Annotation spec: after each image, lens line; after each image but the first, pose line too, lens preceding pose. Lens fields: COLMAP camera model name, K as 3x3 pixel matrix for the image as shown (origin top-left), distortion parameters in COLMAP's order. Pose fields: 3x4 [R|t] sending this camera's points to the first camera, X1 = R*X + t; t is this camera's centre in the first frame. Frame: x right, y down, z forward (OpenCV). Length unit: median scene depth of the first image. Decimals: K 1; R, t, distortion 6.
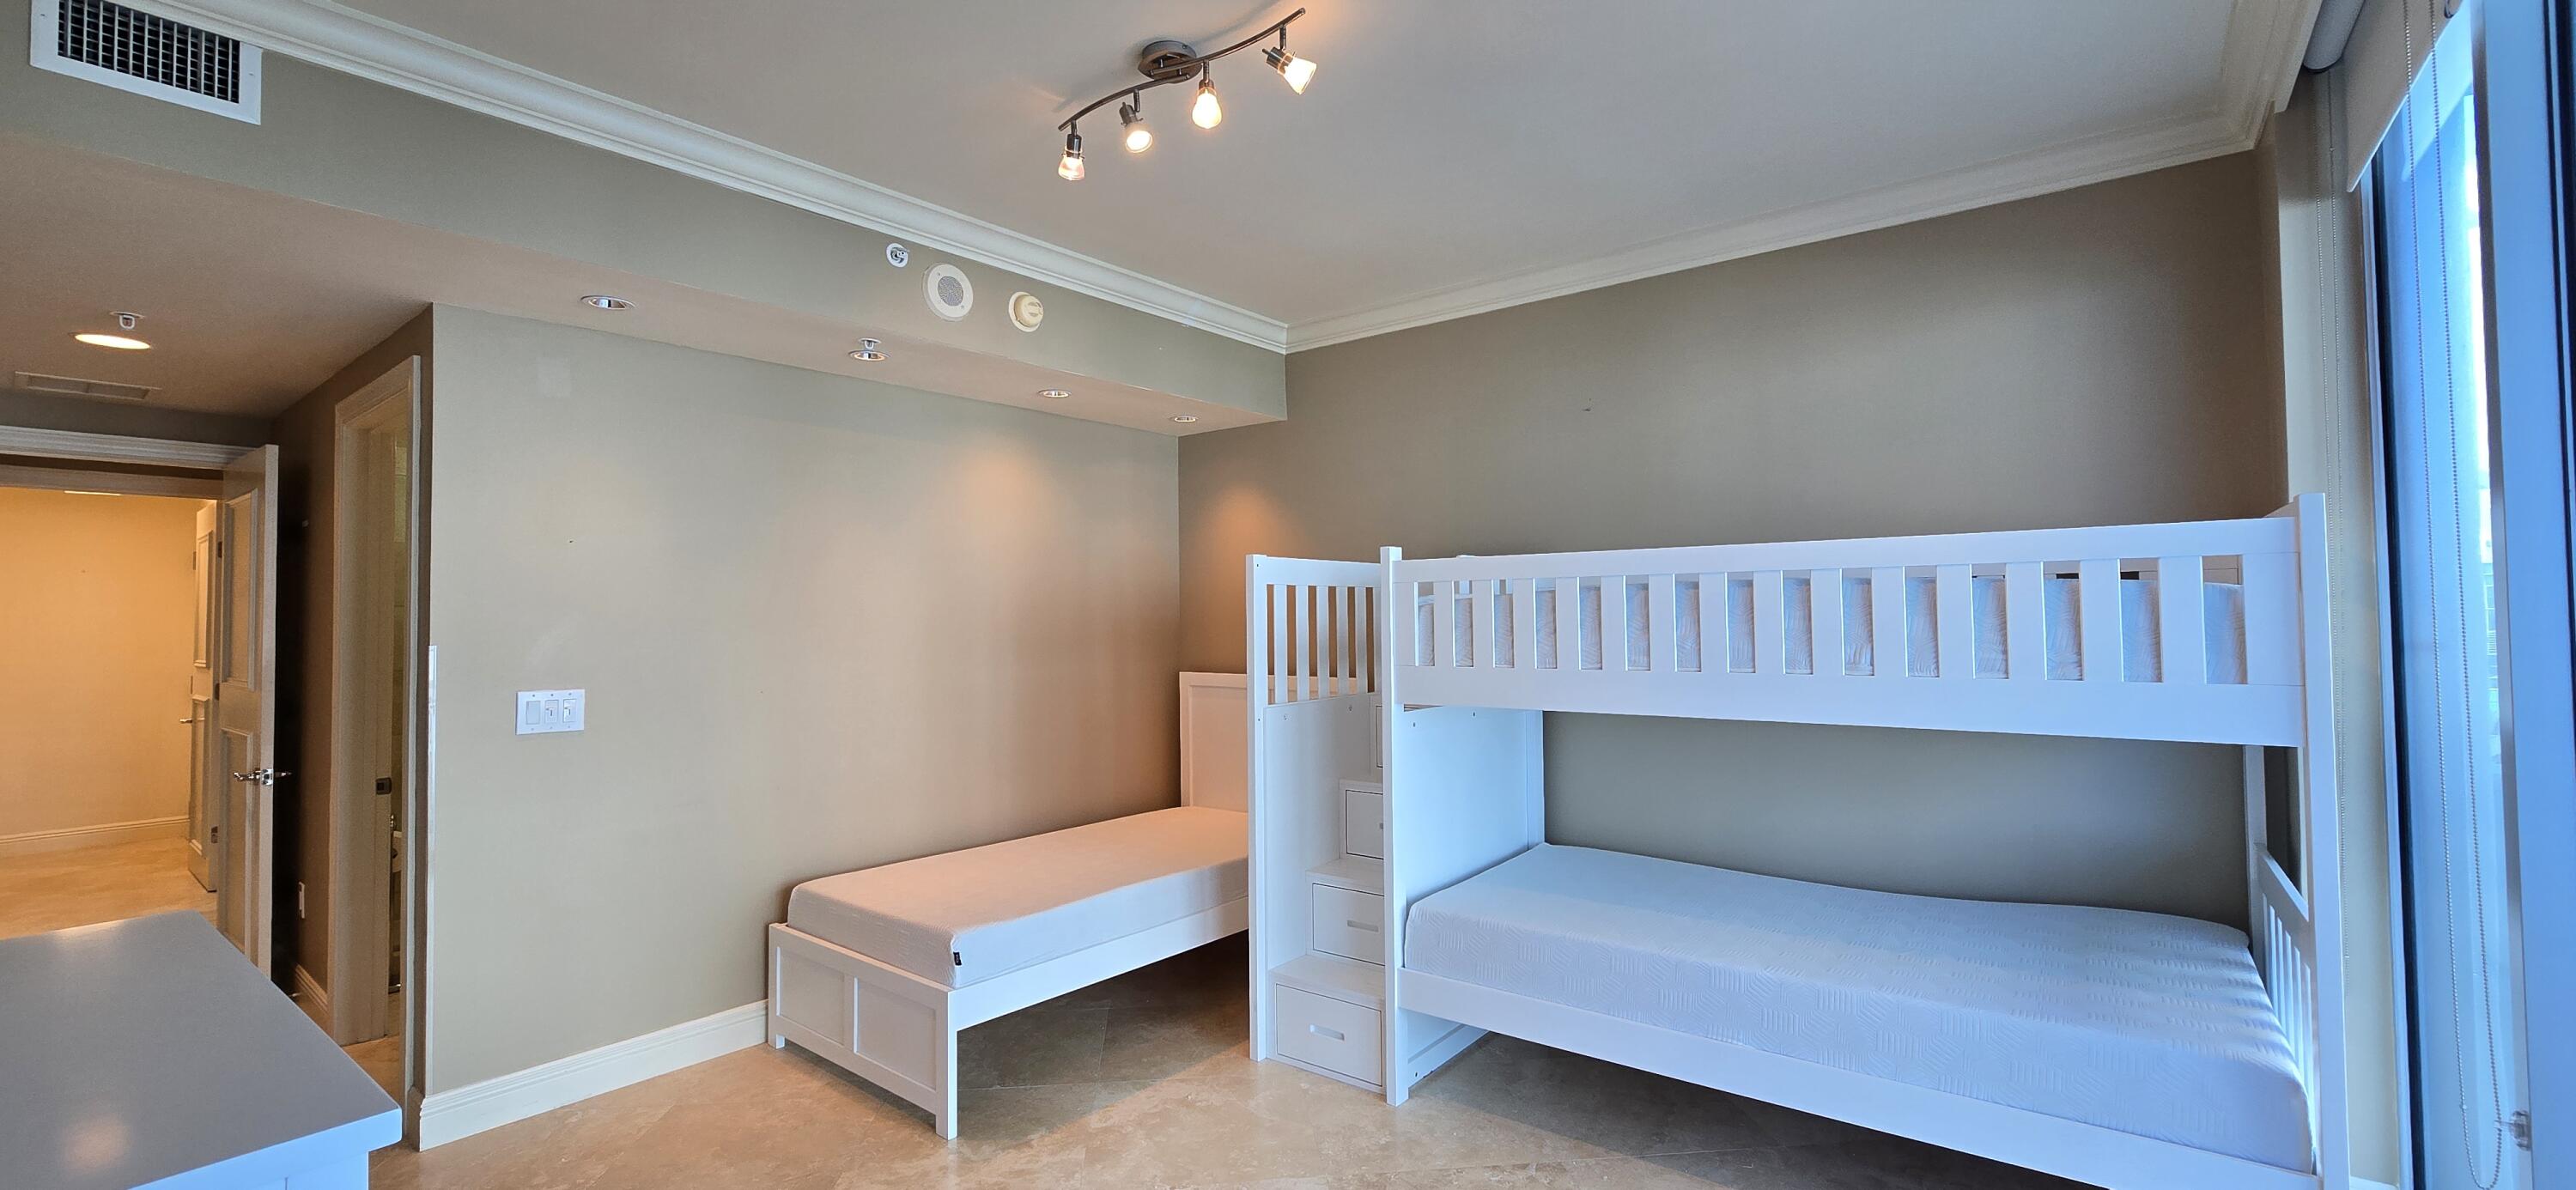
lens RADIAL K [[1038.8, 0, 1263.0], [0, 1038.8, 594.2], [0, 0, 1]] dist [0.005103, -0.001130]
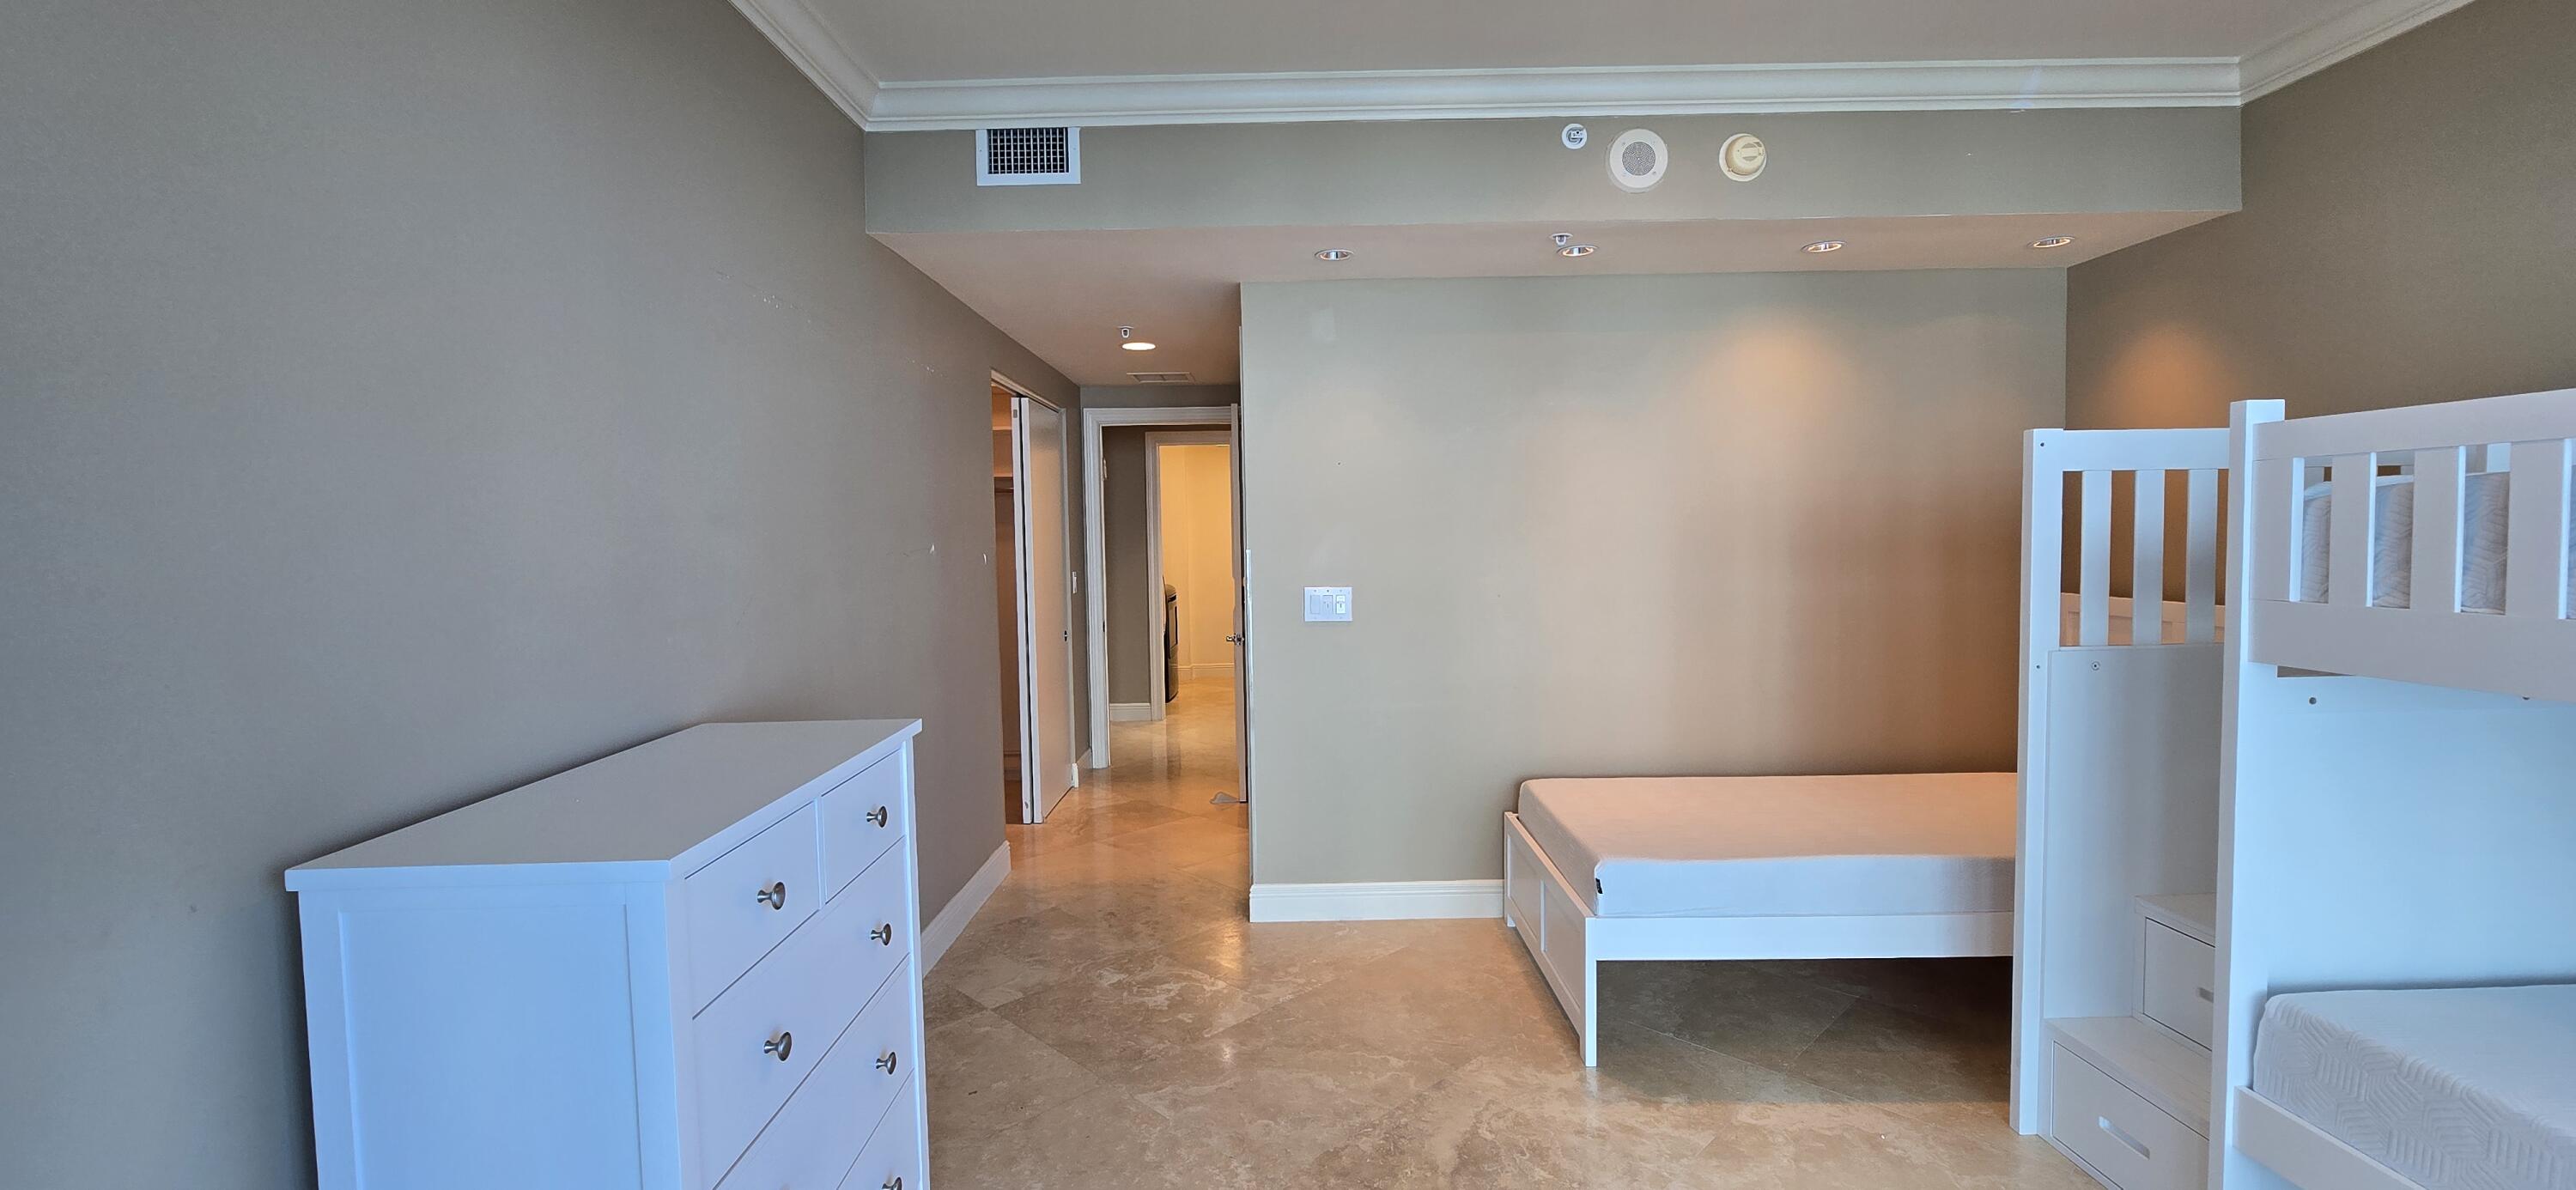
lens RADIAL K [[1038.8, 0, 1273.4], [0, 1038.8, 588.6], [0, 0, 1]] dist [0.005103, -0.001130]
pose [[0.643532, 0.039131, -0.764418, 0.205673], [0.027075, 0.996904, 0.073825, 0.002783], [0.764940, -0.068206, 0.640480, 0.168207]]
